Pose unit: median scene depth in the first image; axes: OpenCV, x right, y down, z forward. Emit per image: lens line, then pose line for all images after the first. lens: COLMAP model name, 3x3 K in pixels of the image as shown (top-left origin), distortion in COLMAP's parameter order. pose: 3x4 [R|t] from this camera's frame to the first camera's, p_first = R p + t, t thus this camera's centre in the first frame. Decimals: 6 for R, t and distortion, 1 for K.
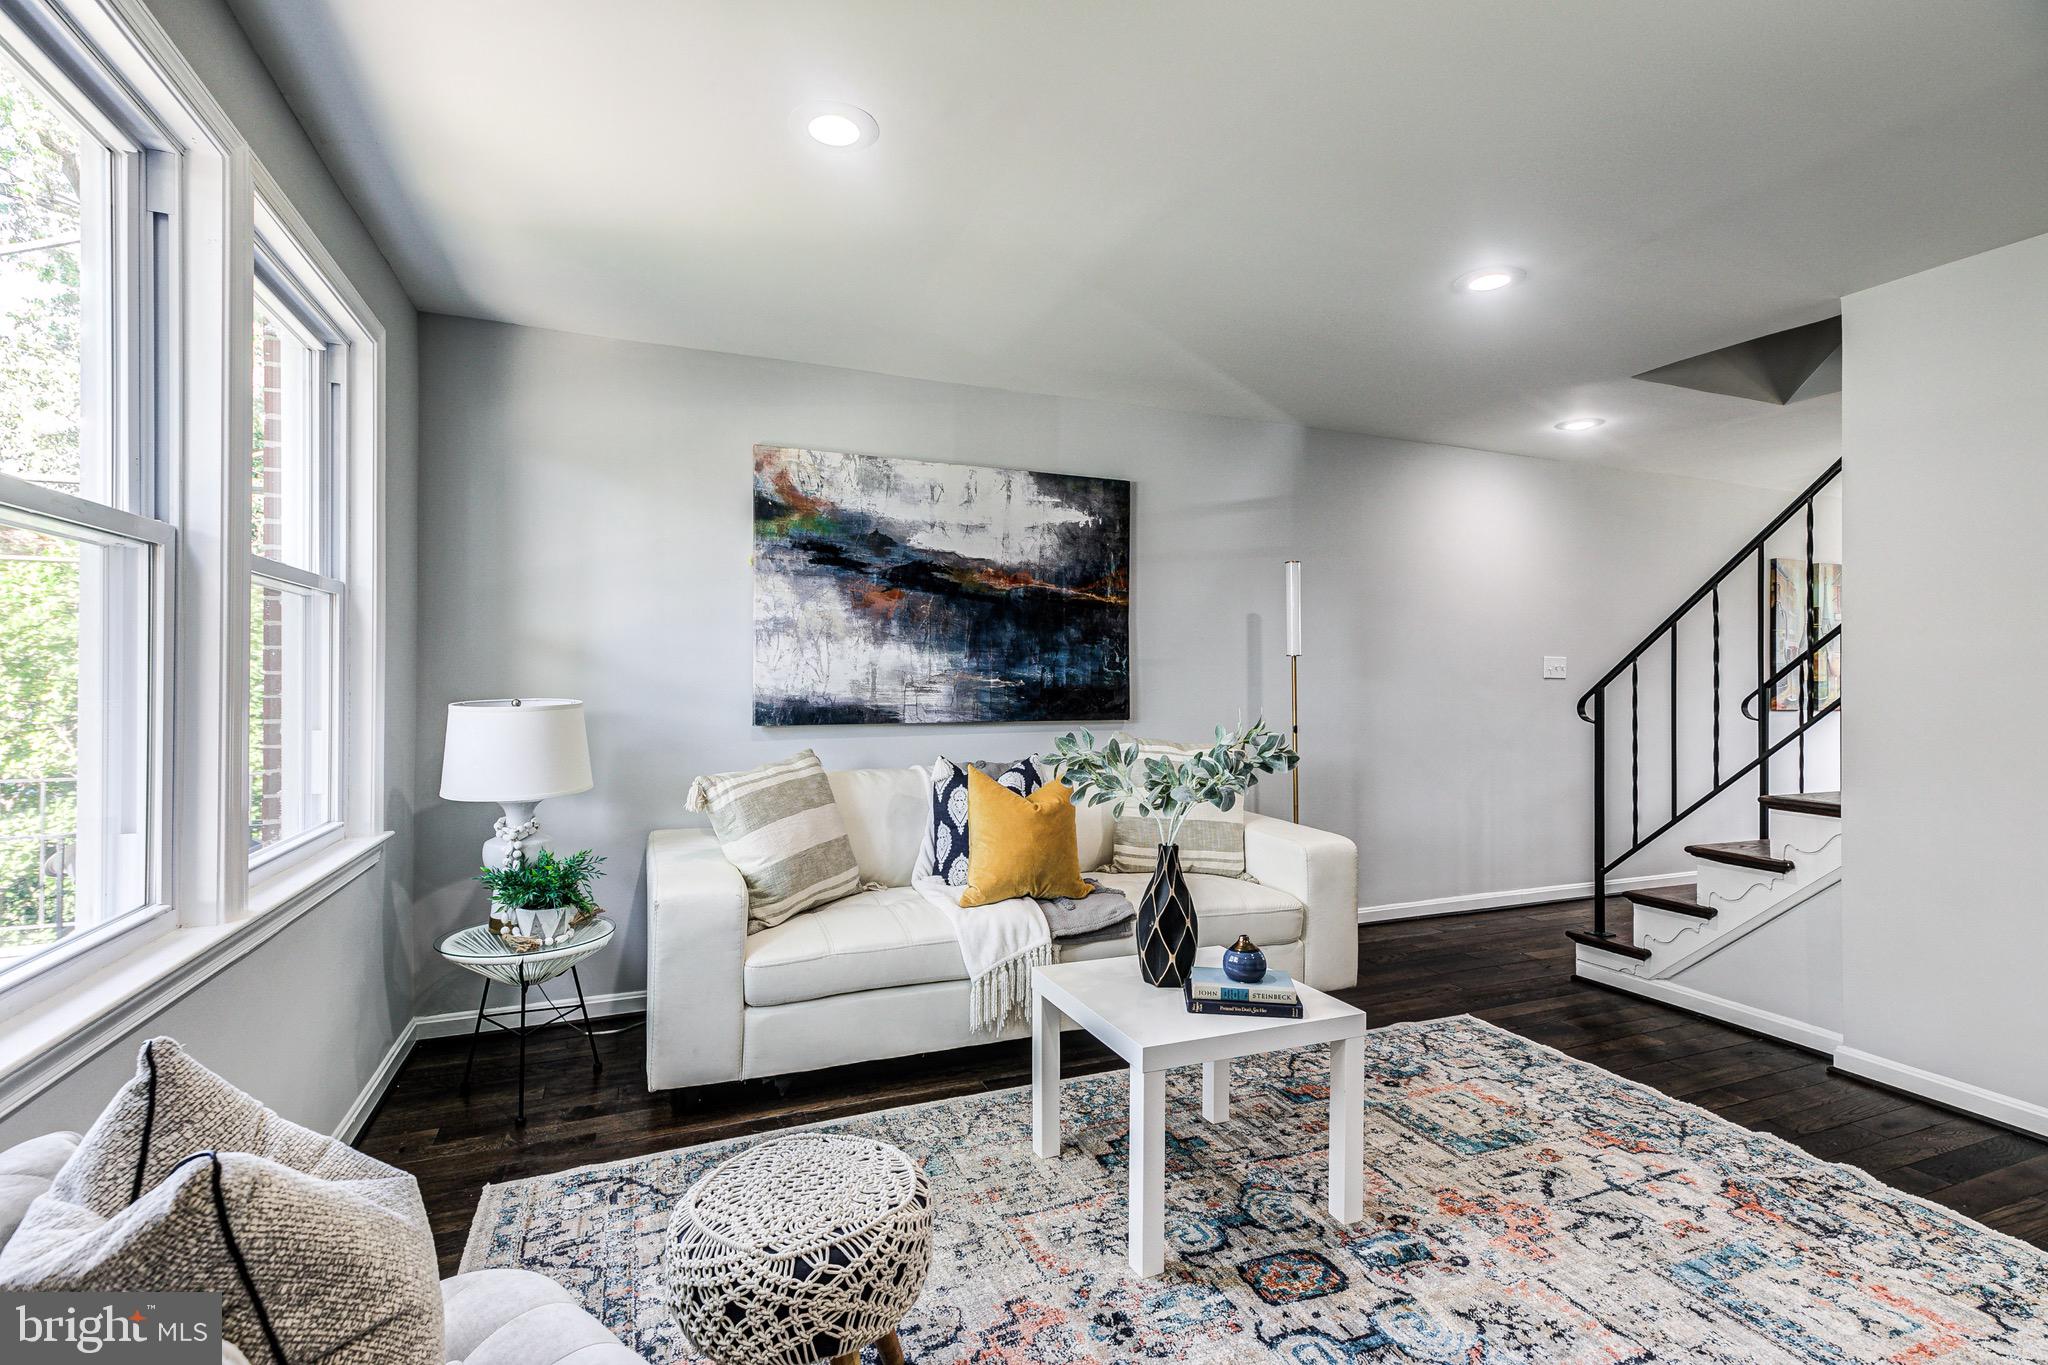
lens RADIAL K [[940.3, 0, 1020.5], [0, 940.3, 676.8], [0, 0, 1]] dist [0.009764, 0.000038]
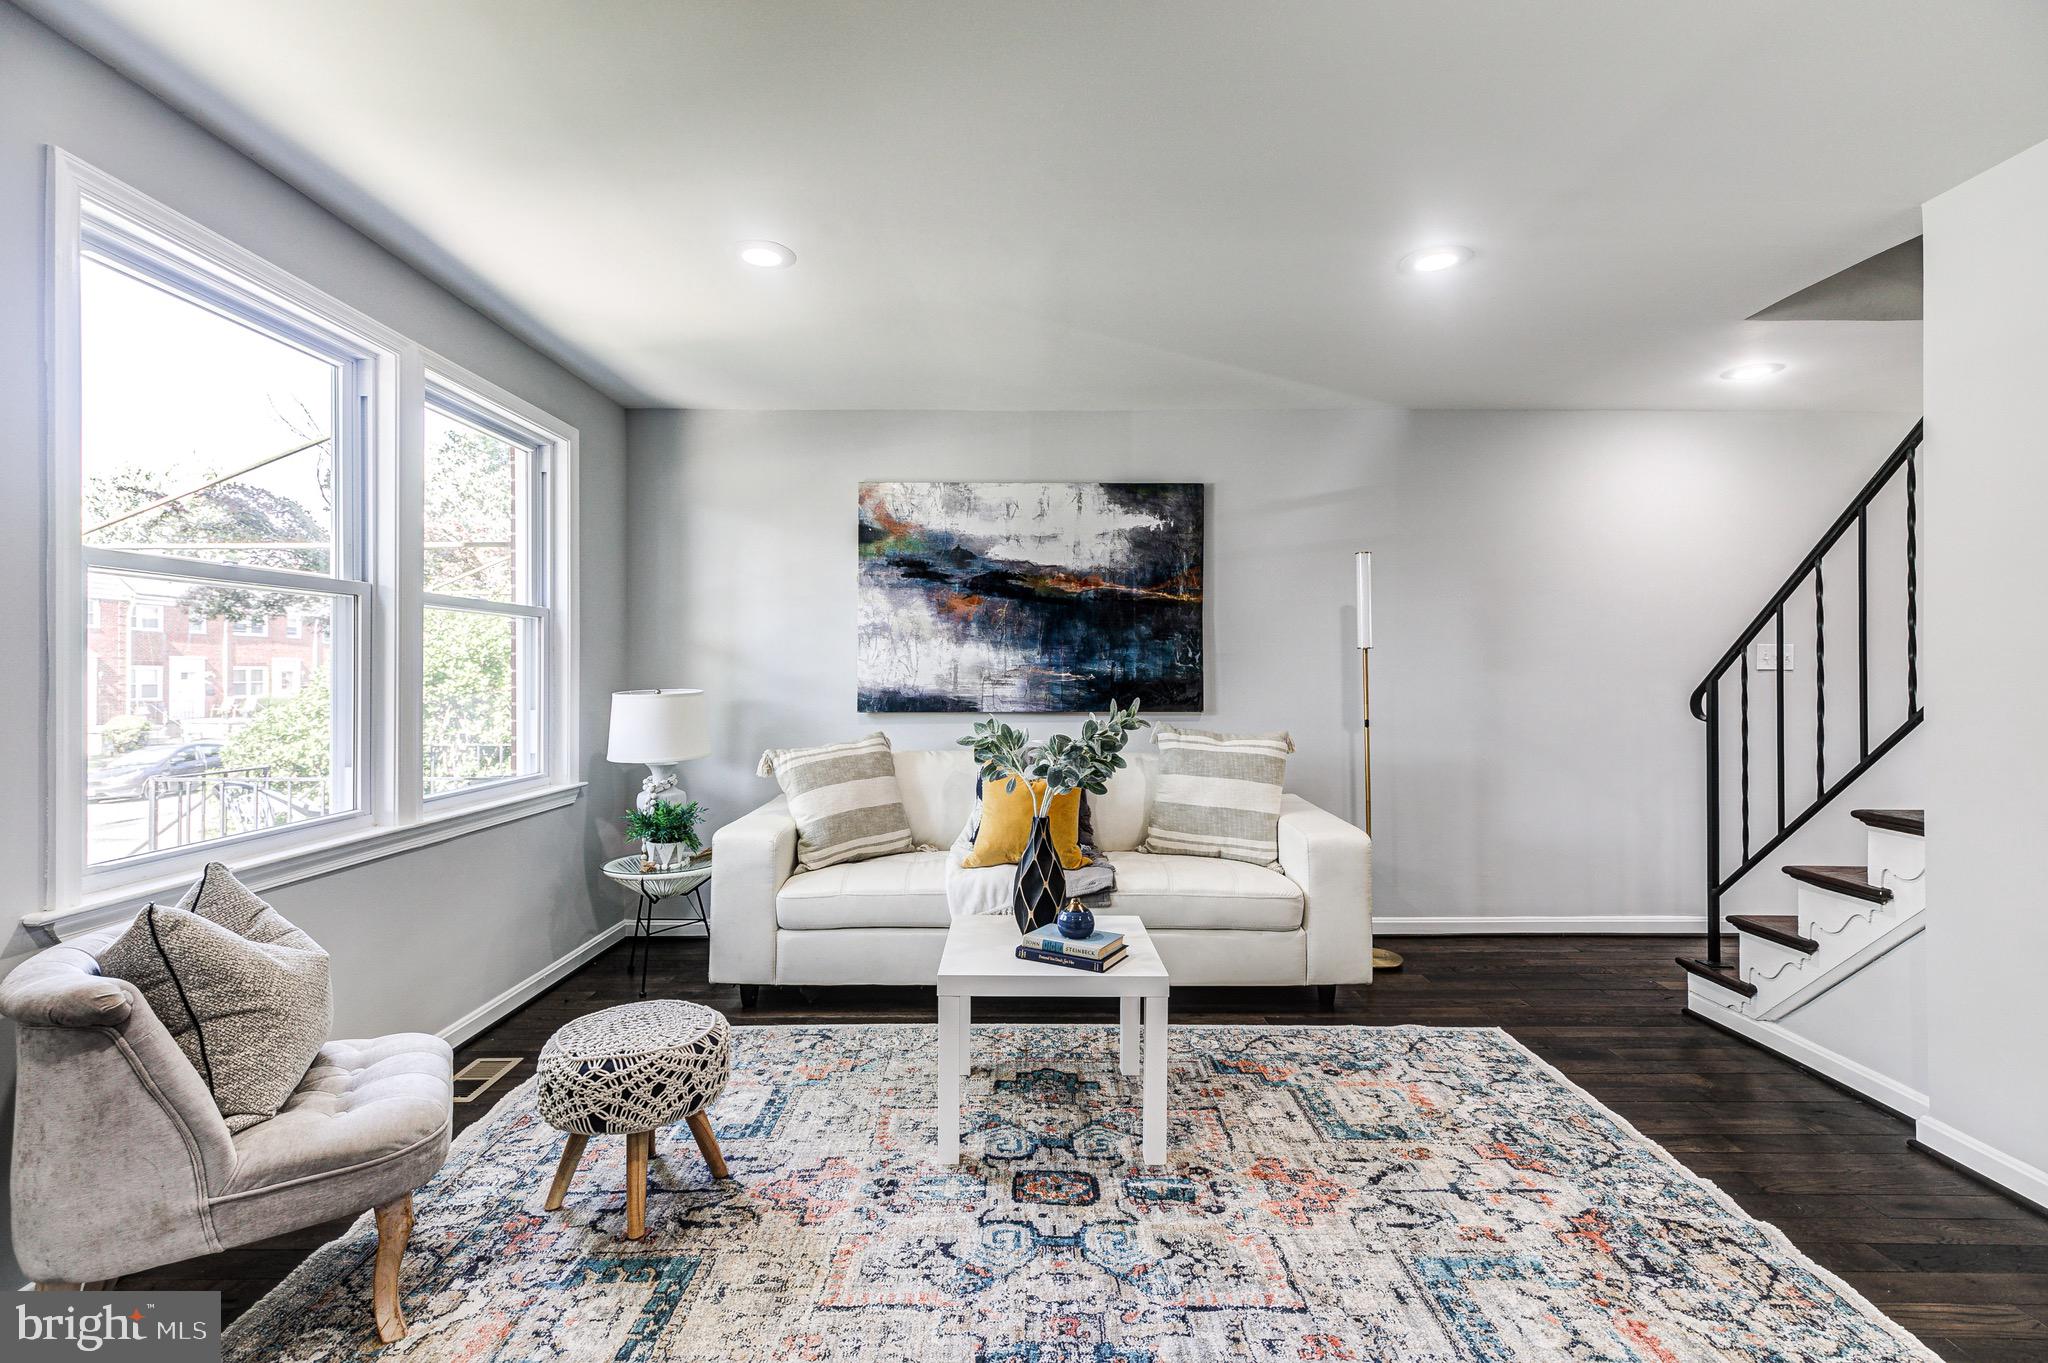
lens RADIAL K [[932.3, 0, 1022.3], [0, 932.3, 669.7], [0, 0, 1]] dist [0.009923, -0.000106]
pose [[0.926182, -0.005166, -0.377041, 0.394148], [0.004554, 0.999986, -0.002515, 0.000836], [0.377049, 0.000613, 0.926193, -0.045155]]
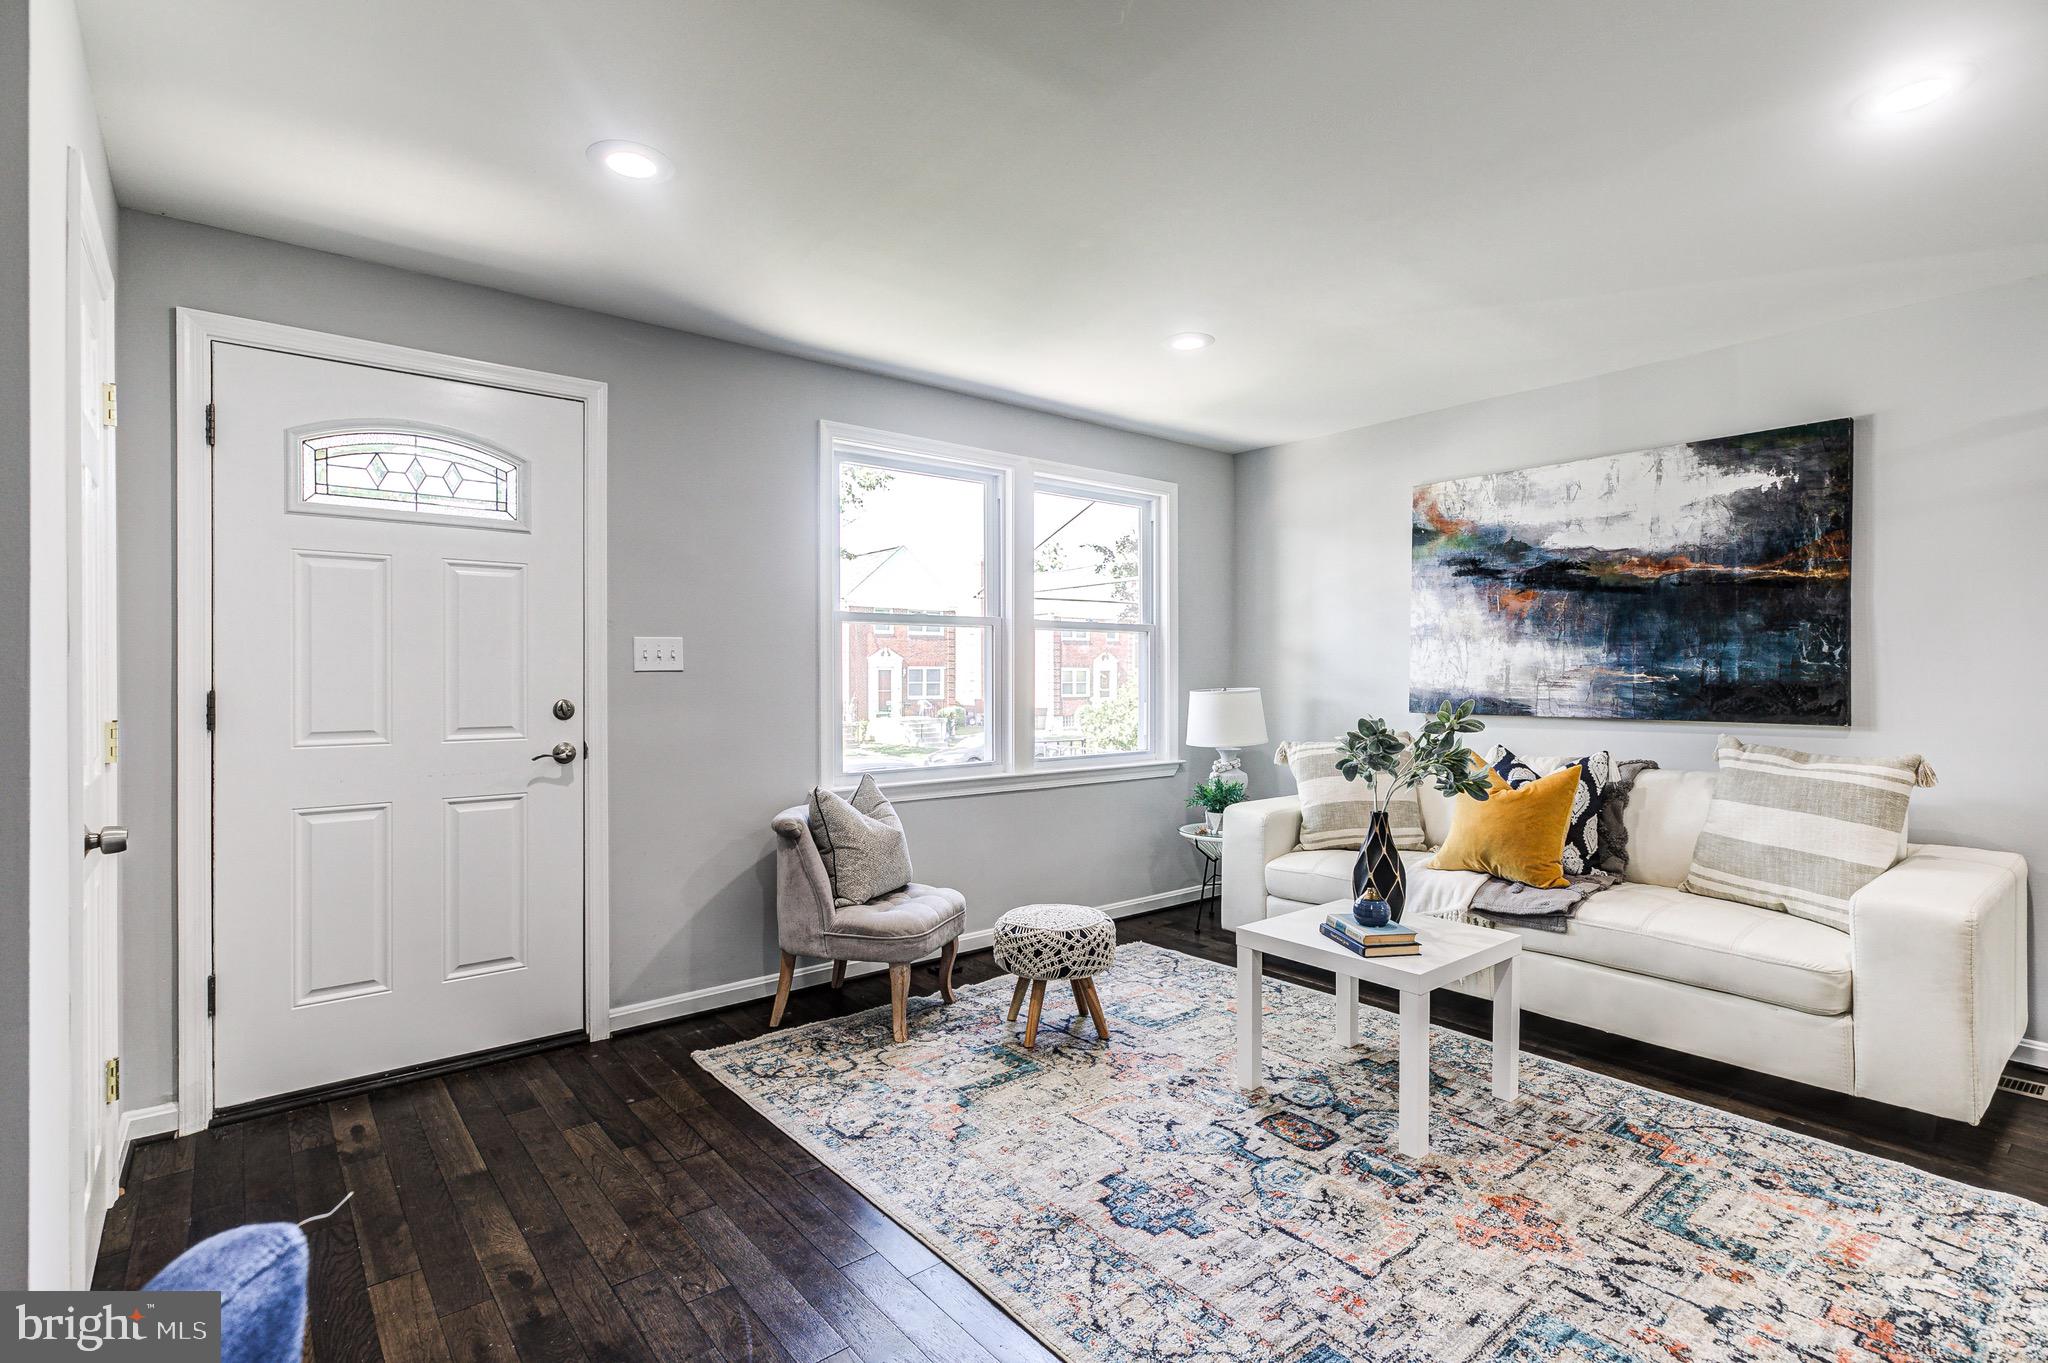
lens RADIAL K [[963.8, 0, 1023.7], [0, 963.8, 675.9], [0, 0, 1]] dist [0.003682, -0.000134]
pose [[0.290687, -0.002637, -0.956814, 0.837307], [0.005602, 0.999984, -0.001054, 0.002207], [0.956802, -0.005054, 0.290697, 0.144610]]
